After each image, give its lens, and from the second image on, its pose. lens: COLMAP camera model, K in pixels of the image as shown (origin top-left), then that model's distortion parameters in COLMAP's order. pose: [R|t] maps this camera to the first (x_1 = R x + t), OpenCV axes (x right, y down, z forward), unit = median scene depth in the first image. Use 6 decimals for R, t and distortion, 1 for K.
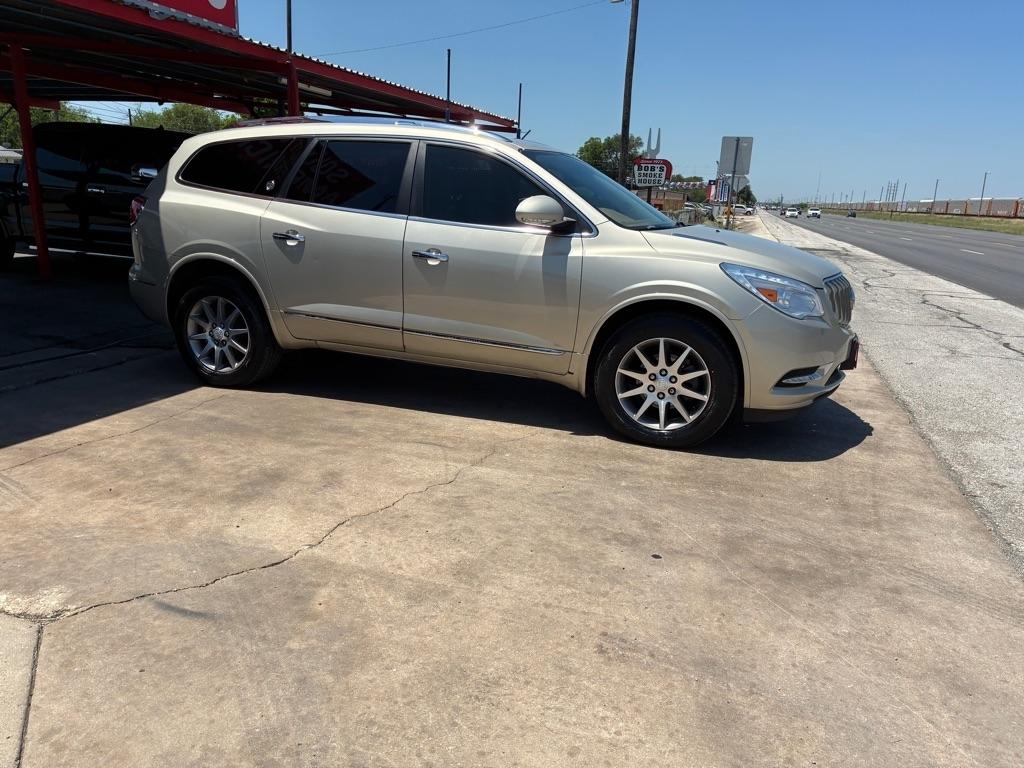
lens RADIAL K [[789.3, 0, 511.6], [0, 789.3, 379.0], [0, 0, 1]] dist [0.047367, -0.058070]
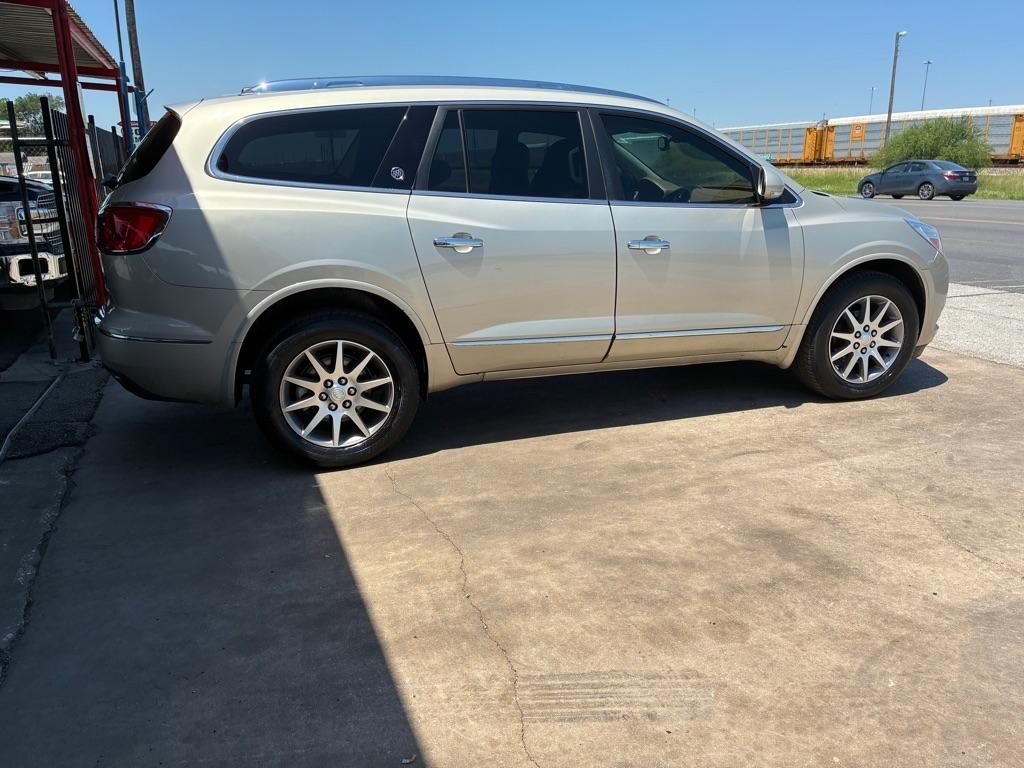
lens RADIAL K [[789.3, 0, 515.3], [0, 789.3, 377.4], [0, 0, 1]] dist [0.047367, -0.058070]
pose [[0.776139, -0.211545, 0.594017, -0.809688], [0.185091, 0.976978, 0.106089, -0.142626], [-0.602784, 0.027607, 0.797426, 0.437669]]
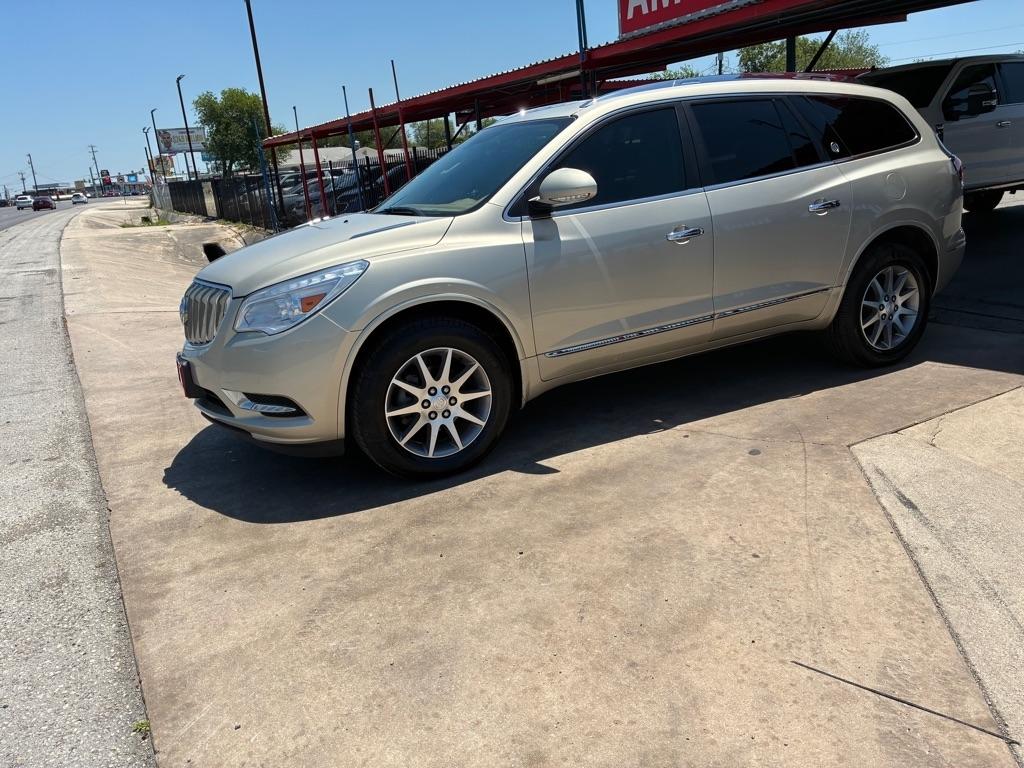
lens RADIAL K [[785.3, 0, 527.6], [0, 785.3, 384.5], [0, 0, 1]] dist [0.055284, -0.078154]
pose [[-0.674495, 0.205121, -0.709212, 0.857960], [-0.126318, 0.914400, 0.384600, -0.428744], [0.727393, 0.348997, -0.590847, 1.942223]]
